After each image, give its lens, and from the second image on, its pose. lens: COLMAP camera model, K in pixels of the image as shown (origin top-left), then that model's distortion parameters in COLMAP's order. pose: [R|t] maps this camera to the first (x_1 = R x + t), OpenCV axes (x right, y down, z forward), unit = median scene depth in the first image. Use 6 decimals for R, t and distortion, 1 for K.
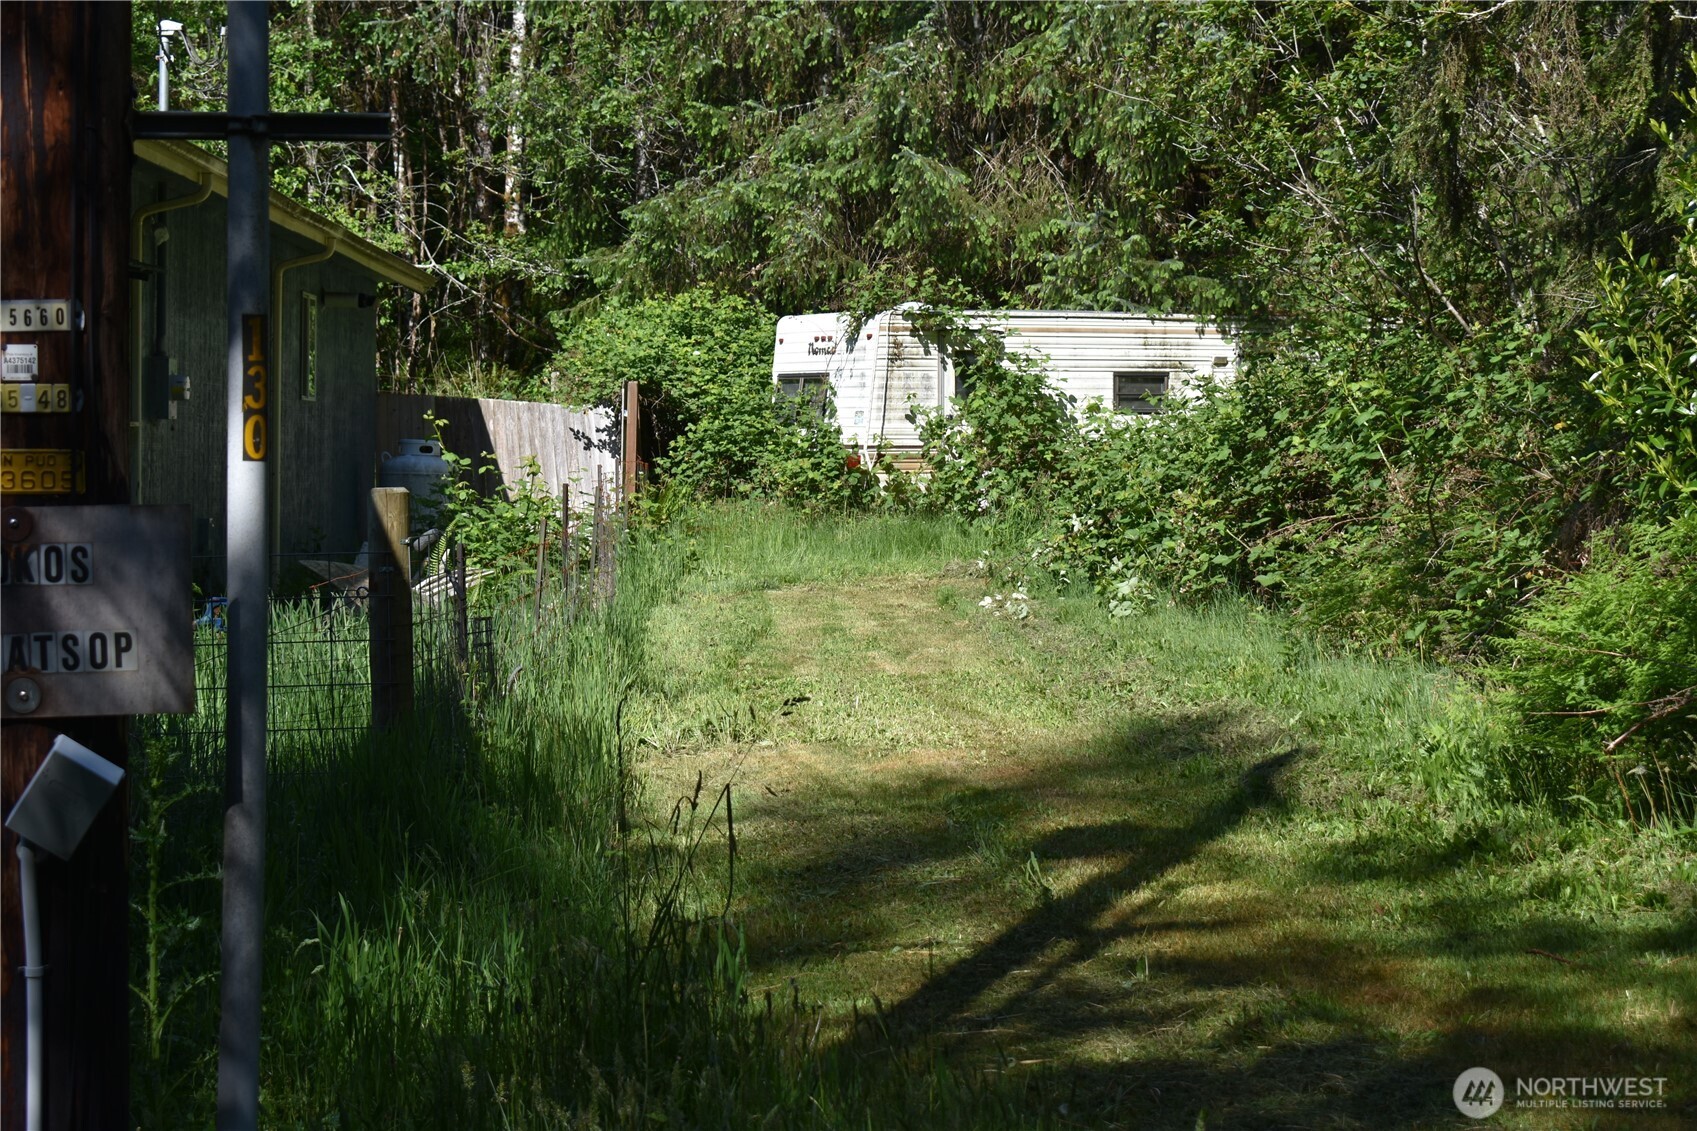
lens RADIAL K [[3513.8, 0, 848.5], [0, 3513.8, 565.5], [0, 0, 1]] dist [0.027940, -0.121347]
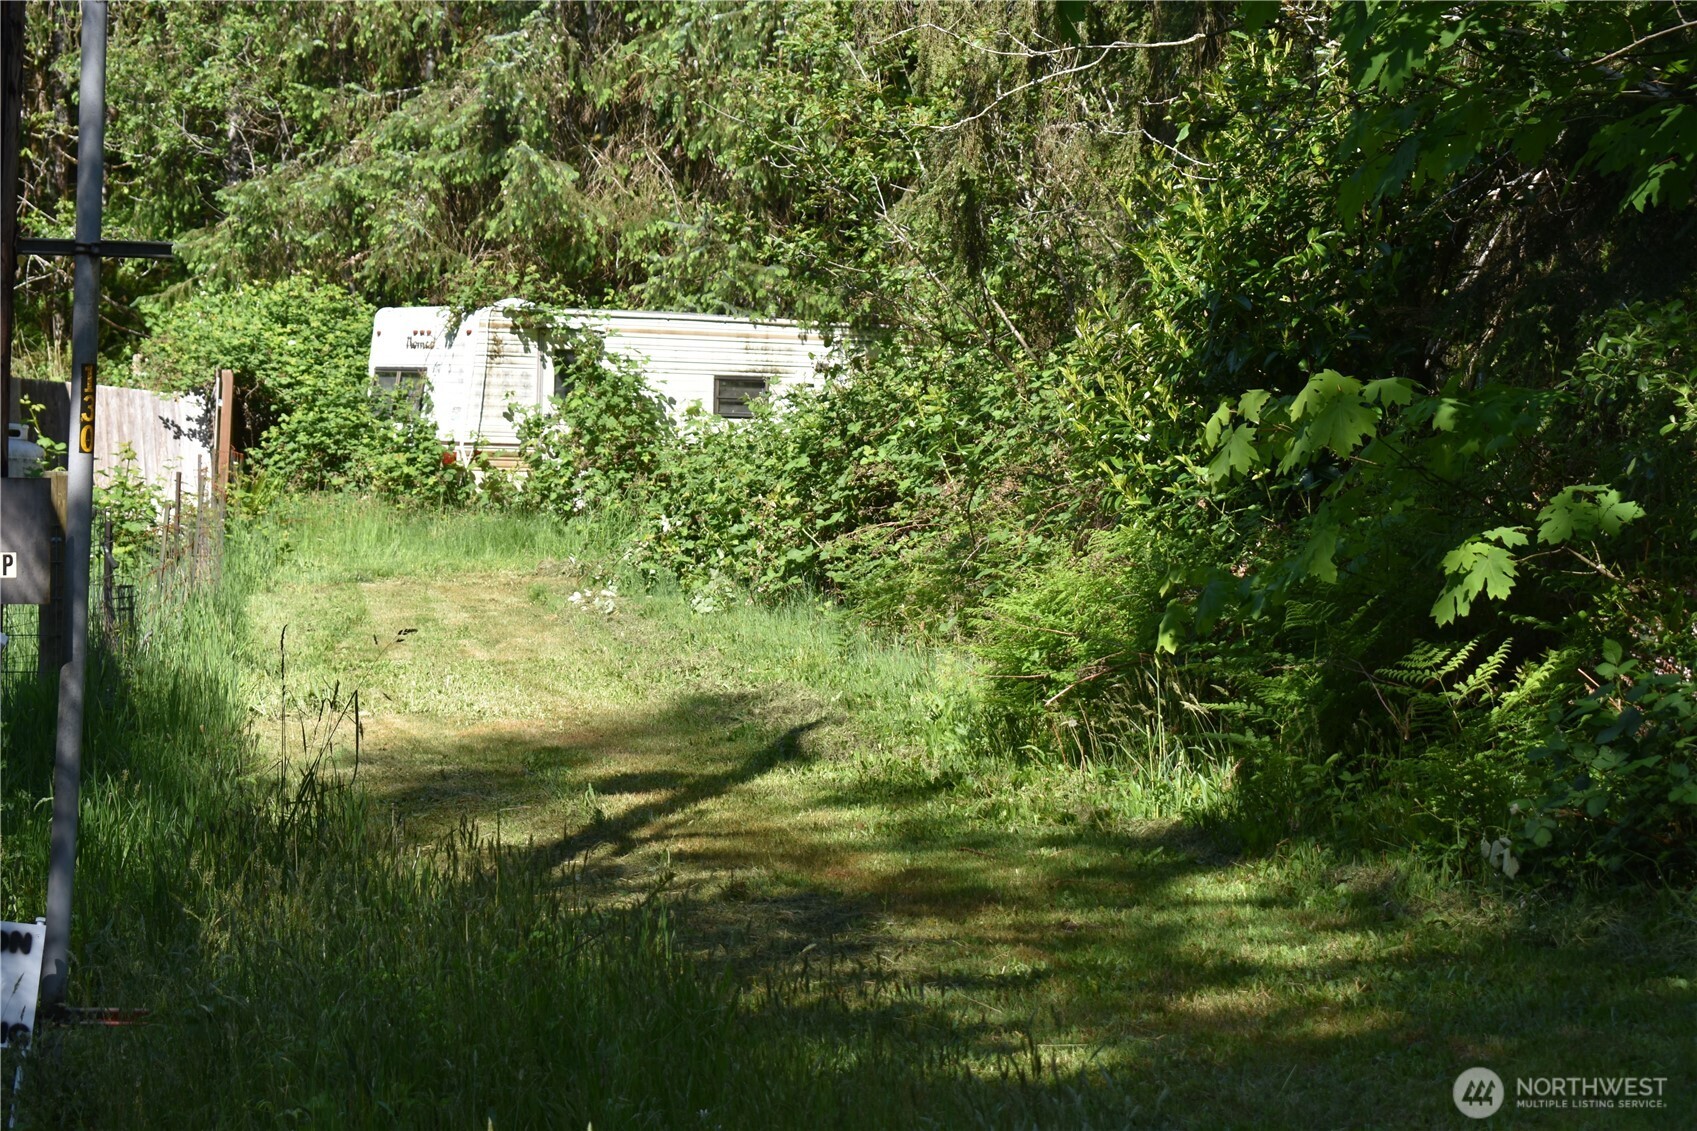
lens RADIAL K [[3916.7, 0, 850.3], [0, 3916.7, 489.0], [0, 0, 1]] dist [-0.014724, -0.174277]
pose [[0.994235, 0.027440, 0.103651, -0.000466], [-0.025089, 0.999399, -0.023918, 0.002836], [-0.104245, 0.021179, 0.994326, -0.110828]]
